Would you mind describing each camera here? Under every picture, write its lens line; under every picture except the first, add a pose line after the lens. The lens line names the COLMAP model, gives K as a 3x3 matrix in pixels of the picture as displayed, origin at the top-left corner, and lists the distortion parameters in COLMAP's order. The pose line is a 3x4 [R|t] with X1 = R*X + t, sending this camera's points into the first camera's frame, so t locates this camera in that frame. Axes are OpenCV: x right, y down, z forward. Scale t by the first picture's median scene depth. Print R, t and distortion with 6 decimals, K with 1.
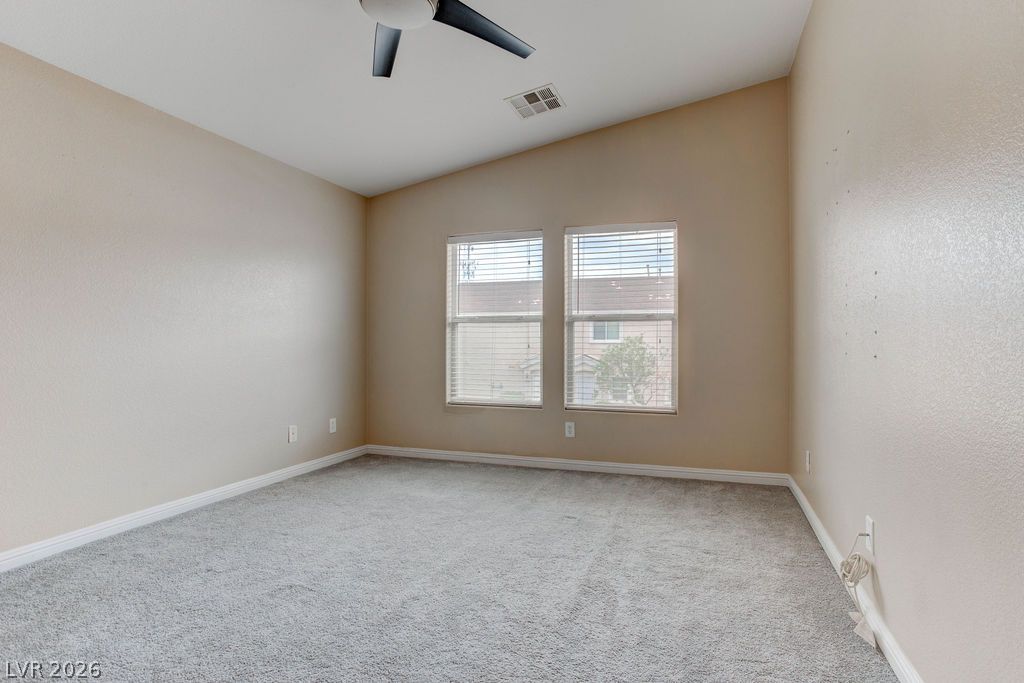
lens RADIAL K [[503.2, 0, 512.0], [0, 503.2, 341.5], [0, 0, 1]] dist [-0.050531, 0.042682]
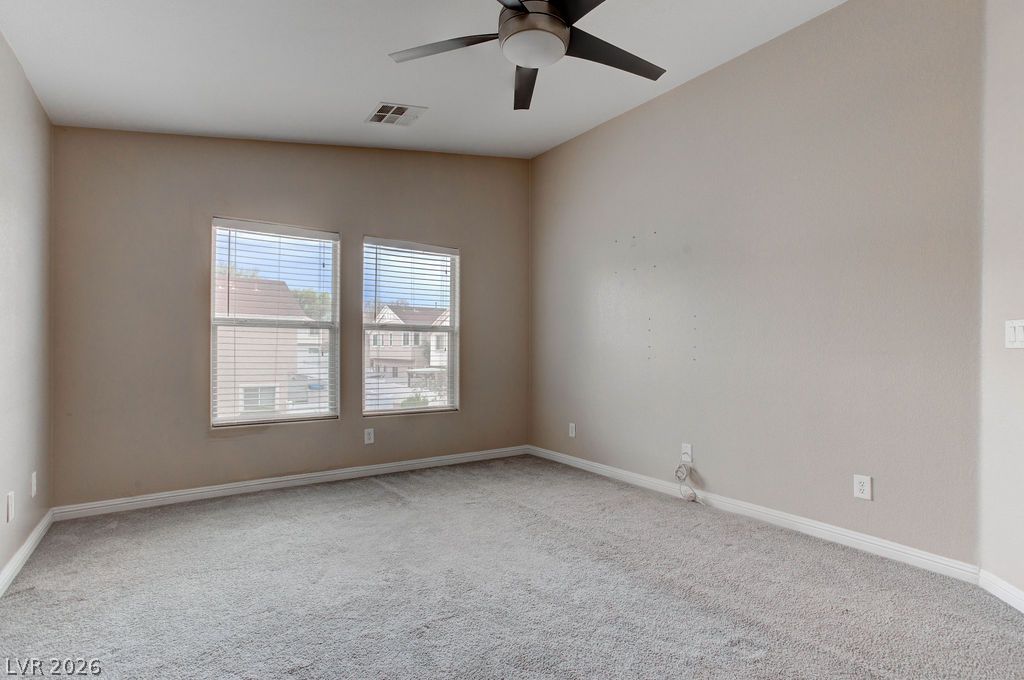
lens RADIAL K [[497.8, 0, 516.5], [0, 497.8, 349.1], [0, 0, 1]] dist [-0.063805, 0.039996]
pose [[0.597579, 0.003471, 0.801803, -0.507307], [-0.004150, 0.999991, -0.001237, 0.000084], [-0.801800, -0.002588, 0.597587, 0.167413]]
